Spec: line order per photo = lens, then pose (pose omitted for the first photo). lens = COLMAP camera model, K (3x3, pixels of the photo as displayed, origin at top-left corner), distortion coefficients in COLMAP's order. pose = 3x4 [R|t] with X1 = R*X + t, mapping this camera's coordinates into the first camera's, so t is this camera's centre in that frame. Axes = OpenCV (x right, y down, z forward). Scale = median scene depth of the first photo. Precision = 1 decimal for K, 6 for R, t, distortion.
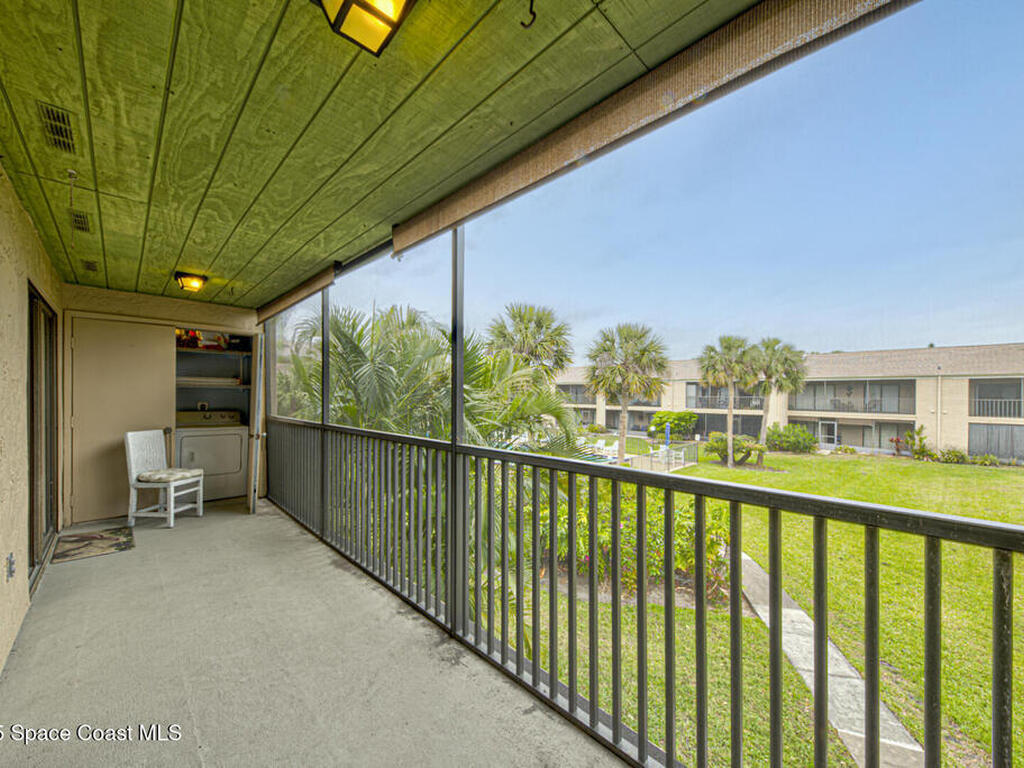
lens RADIAL K [[395.9, 0, 509.1], [0, 395.9, 397.1], [0, 0, 1]] dist [0.025588, -0.000229]
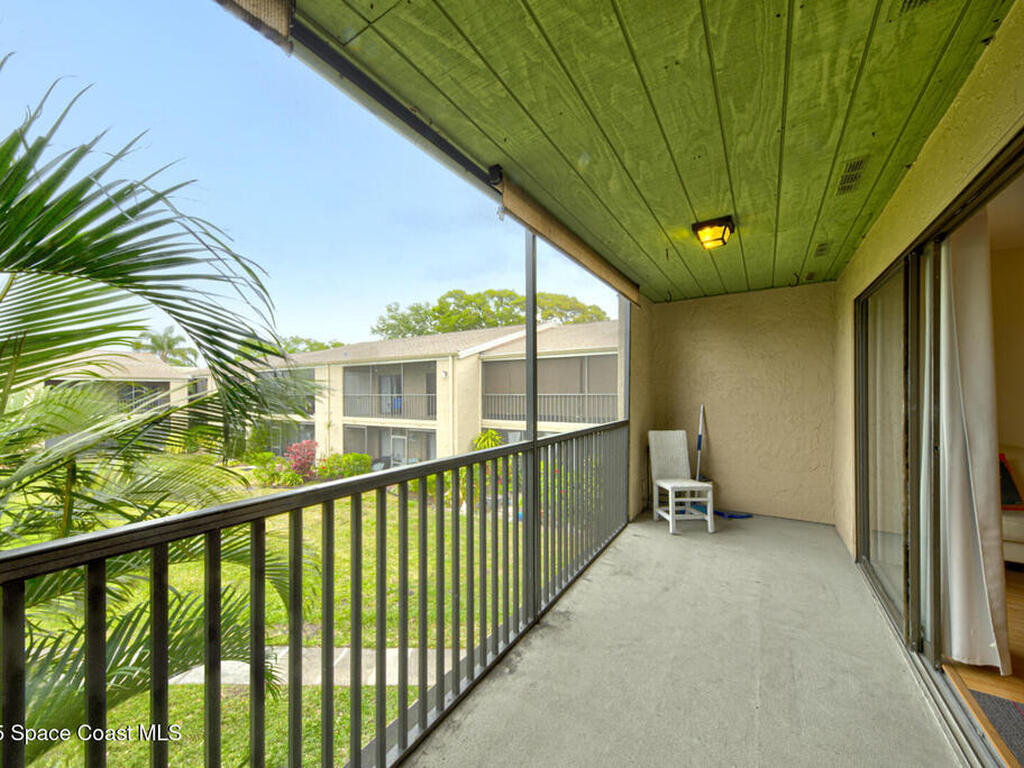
lens RADIAL K [[395.9, 0, 509.1], [0, 395.9, 397.1], [0, 0, 1]] dist [0.025588, -0.000229]
pose [[-0.226817, -0.011750, 0.973866, -1.363741], [0.010511, 0.999839, 0.014512, -0.018281], [-0.973881, 0.013528, -0.226657, 1.546056]]
